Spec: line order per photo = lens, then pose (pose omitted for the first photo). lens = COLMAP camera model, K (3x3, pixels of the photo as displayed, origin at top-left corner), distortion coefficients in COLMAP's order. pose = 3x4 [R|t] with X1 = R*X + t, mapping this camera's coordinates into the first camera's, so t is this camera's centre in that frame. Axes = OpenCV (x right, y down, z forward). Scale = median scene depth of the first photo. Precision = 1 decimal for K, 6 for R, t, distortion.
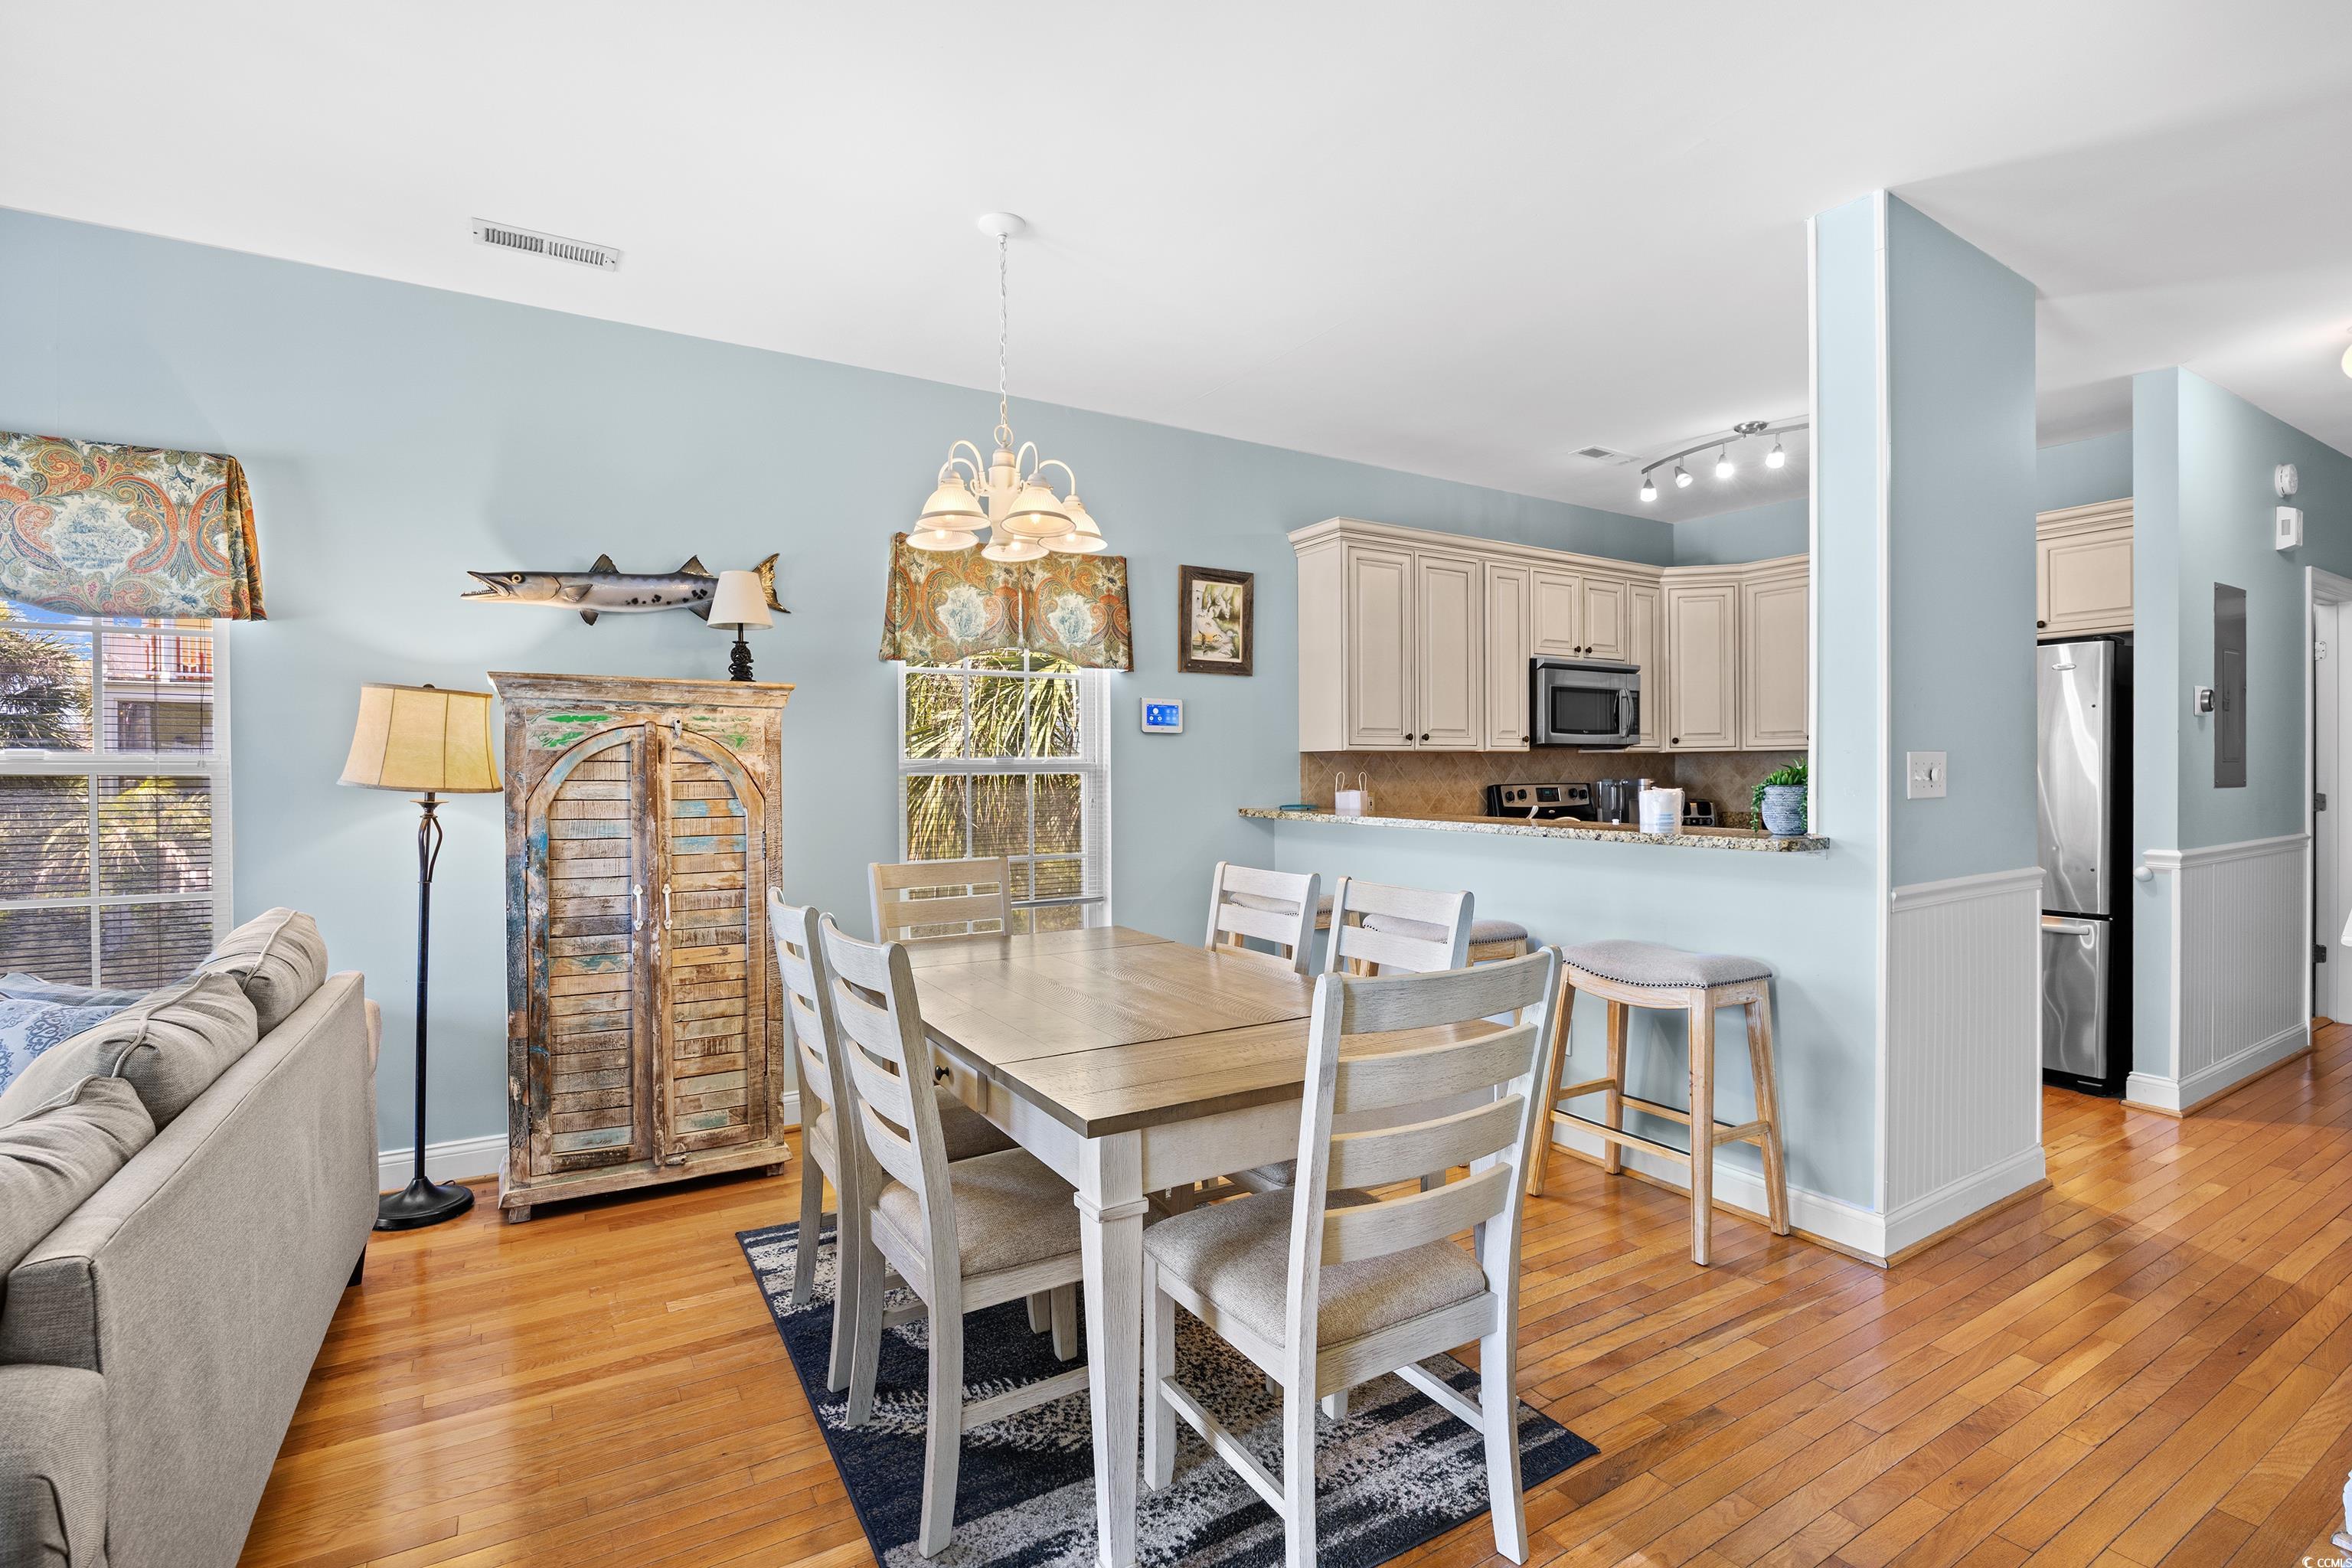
lens RADIAL K [[1078.7, 0, 1164.2], [0, 1078.7, 789.2], [0, 0, 1]] dist [-0.019181, 0.002542]
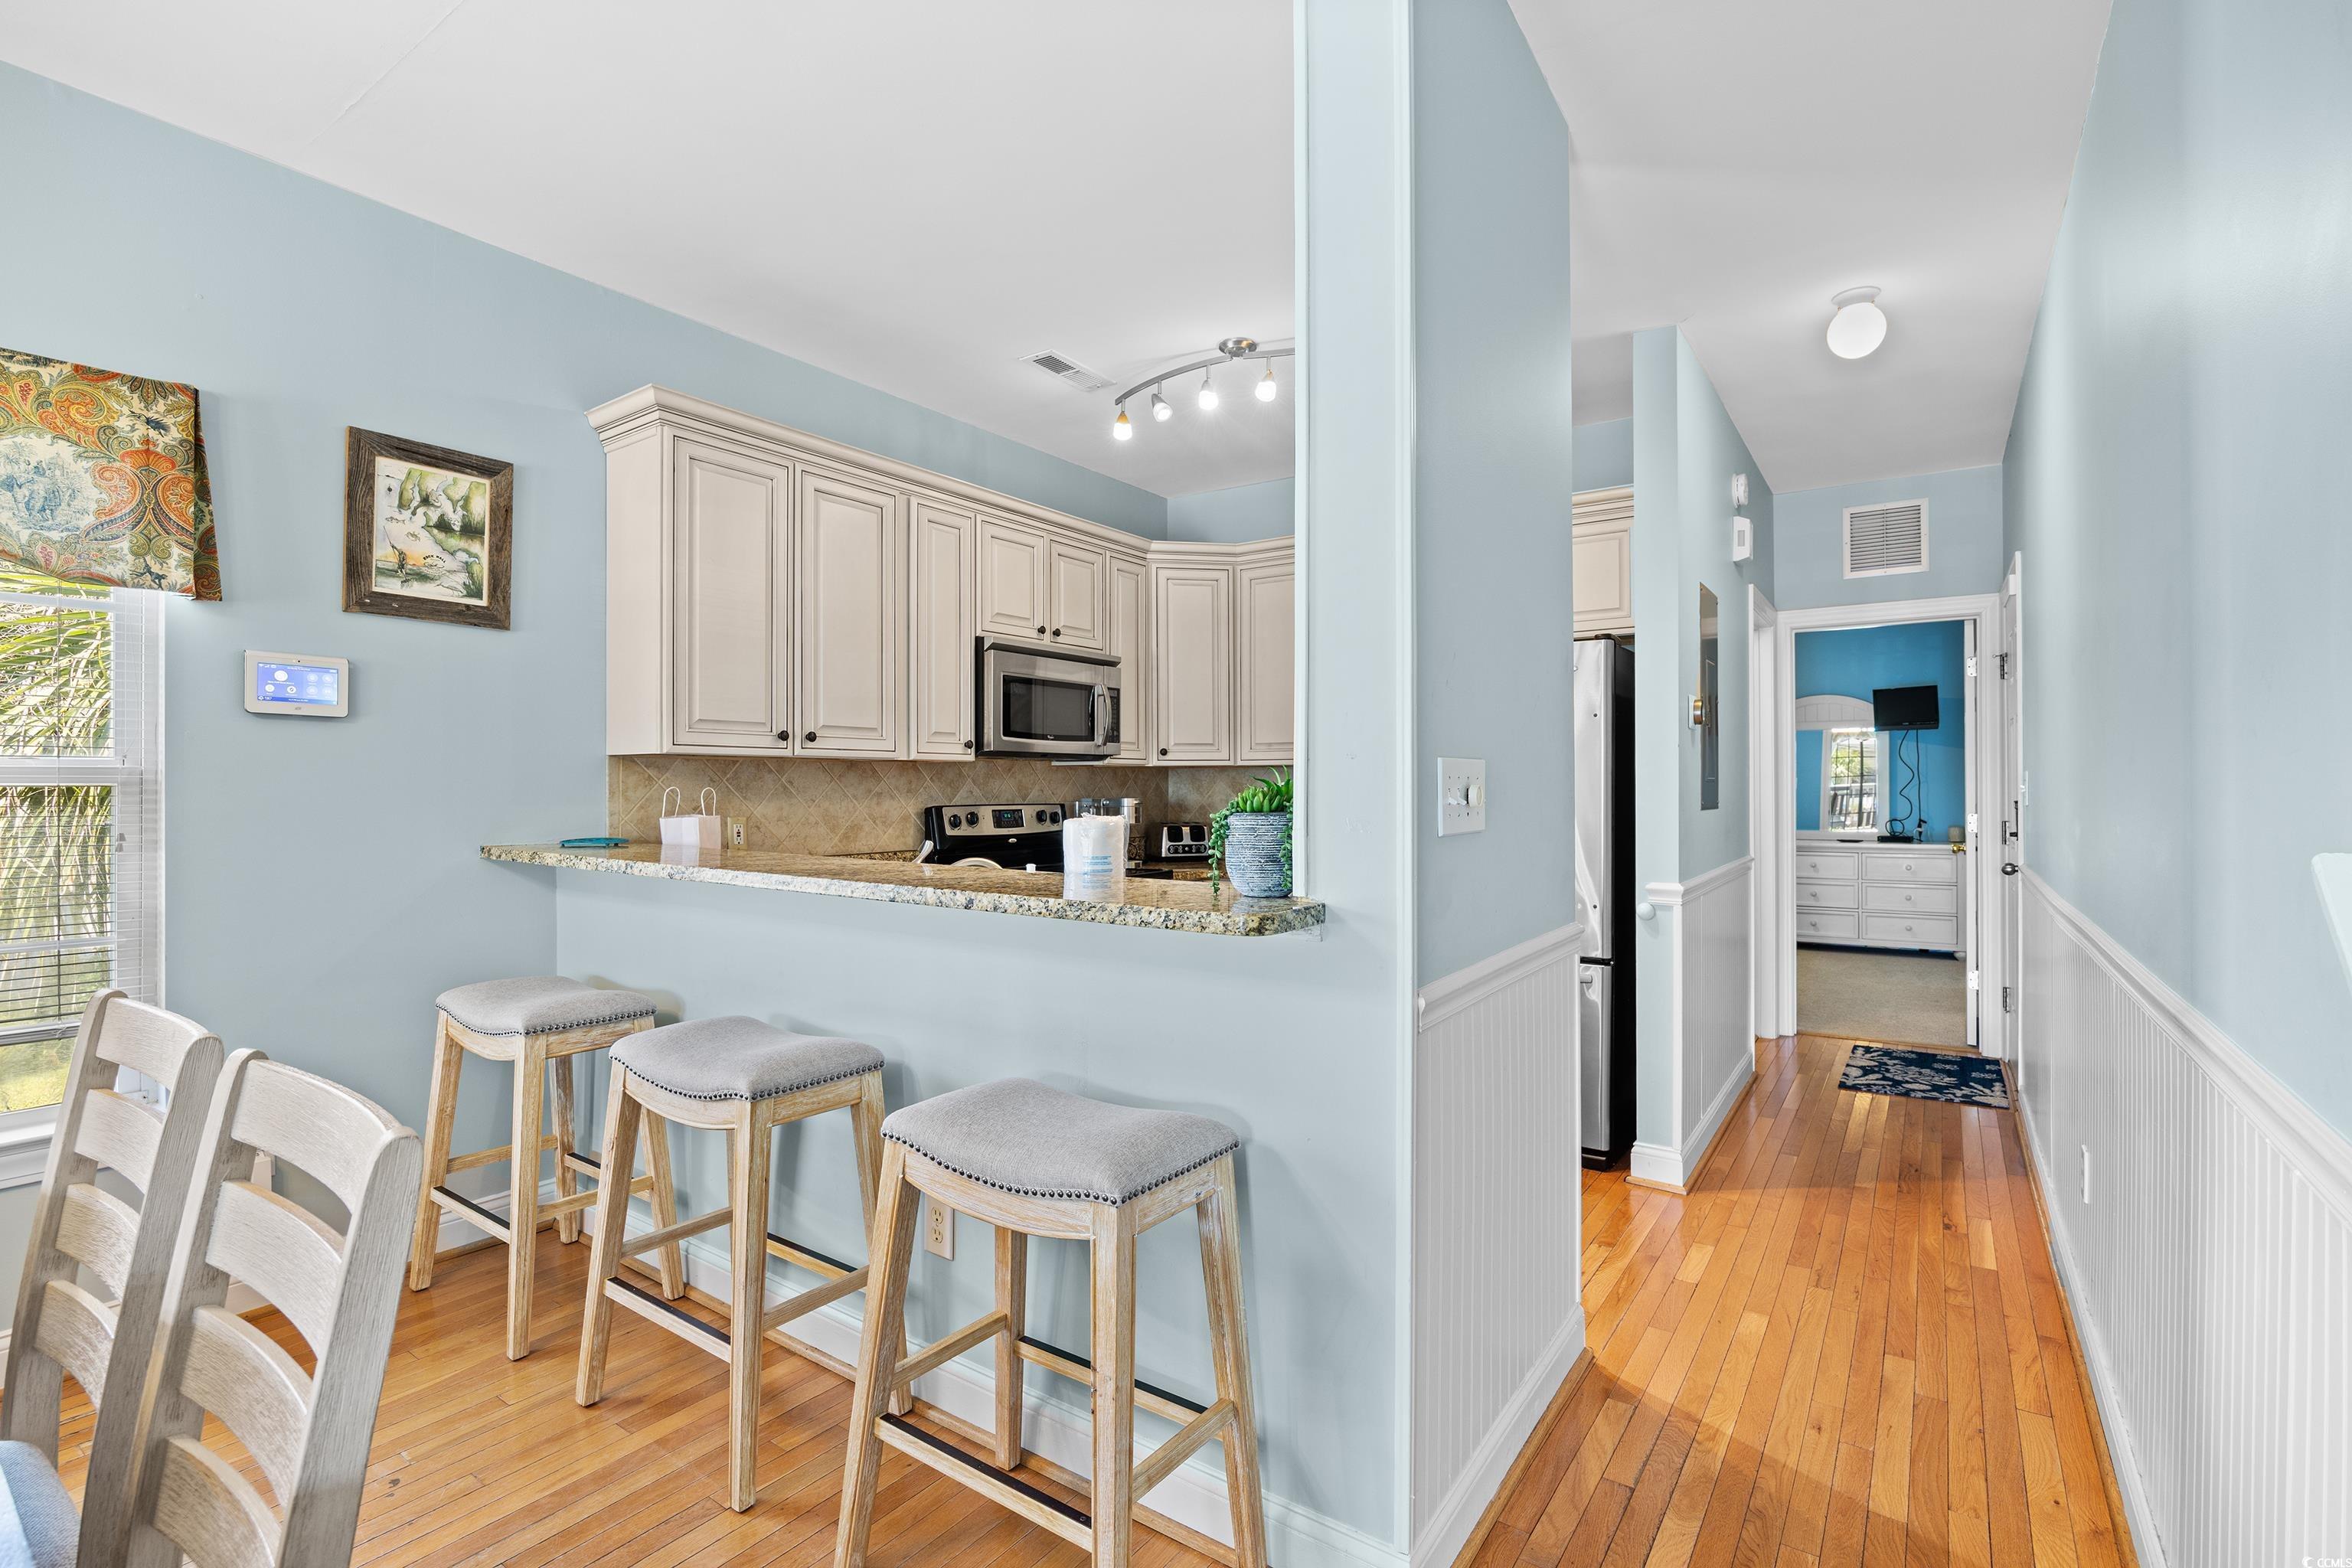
lens RADIAL K [[1078.7, 0, 1173.2], [0, 1078.7, 784.5], [0, 0, 1]] dist [-0.019181, 0.002542]
pose [[0.916312, 0.006932, 0.400405, 0.216871], [0.001232, 0.999797, -0.020127, -0.005248], [-0.400463, 0.018936, 0.916117, 0.344867]]
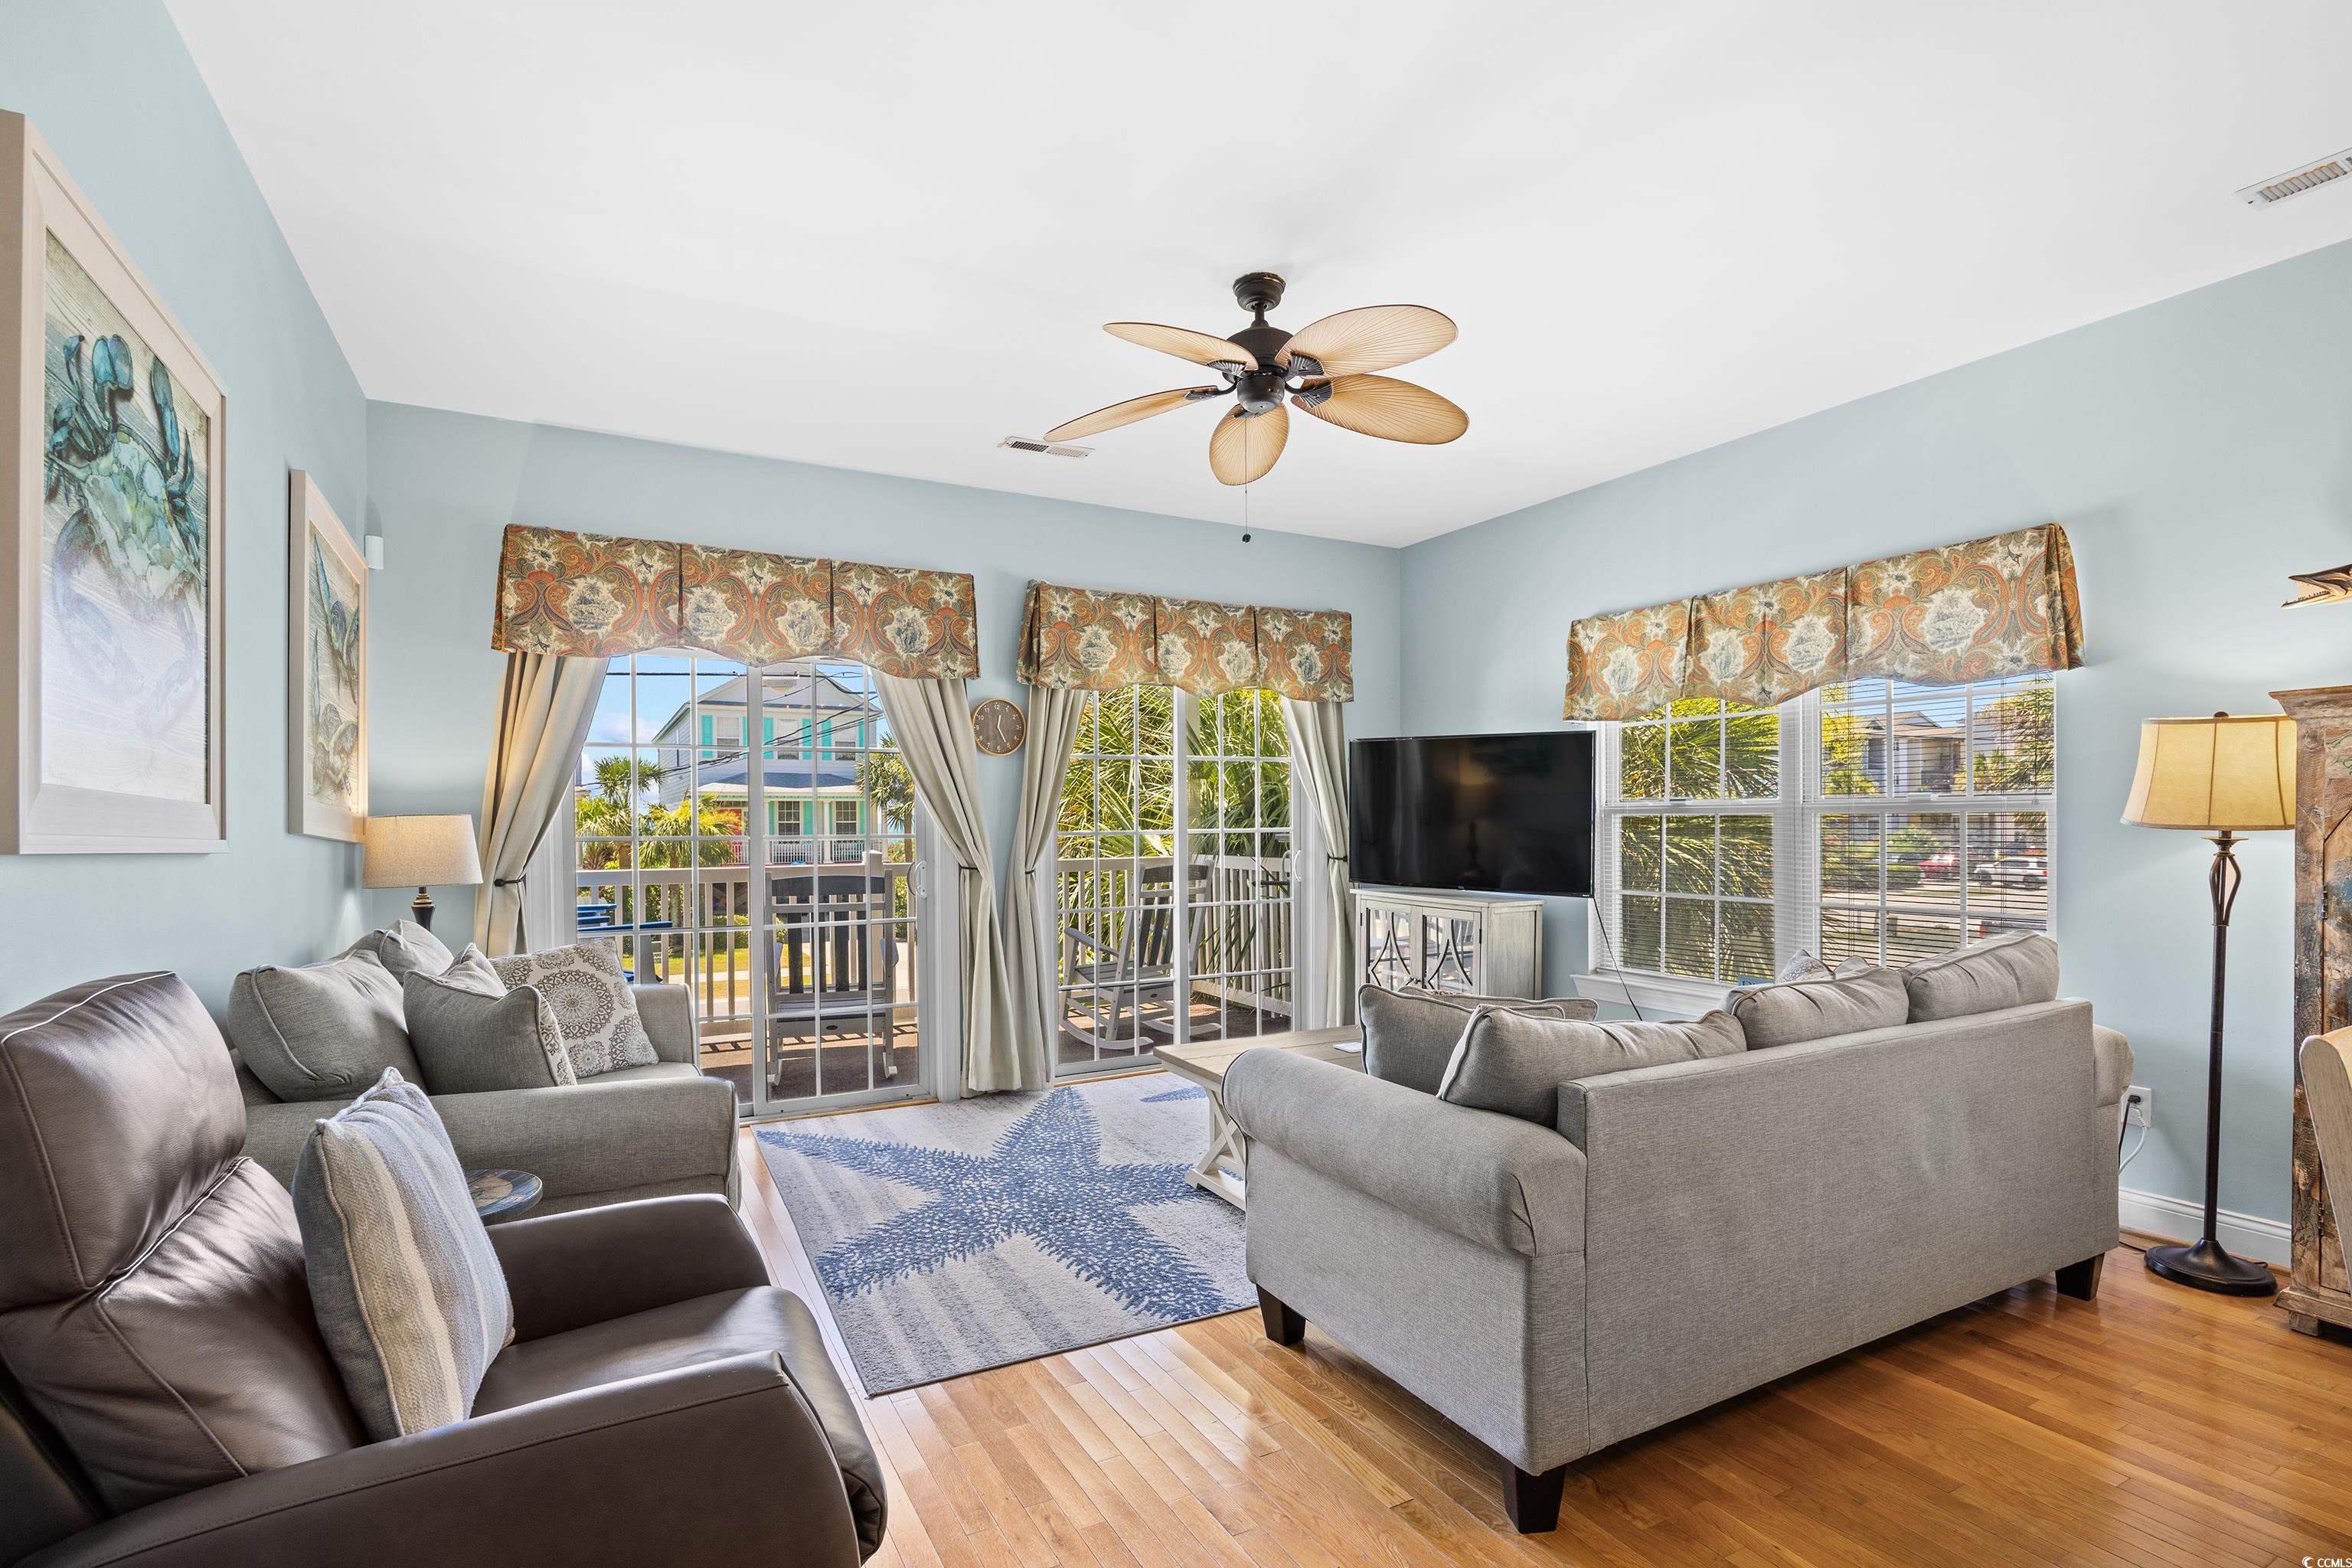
lens RADIAL K [[1078.7, 0, 1173.7], [0, 1078.7, 843.5], [0, 0, 1]] dist [-0.019181, 0.002542]
pose [[-0.051176, 0.024645, -0.998386, 0.205003], [-0.005417, 0.999674, 0.024955, -0.001892], [0.998675, 0.006686, -0.051025, 0.102863]]
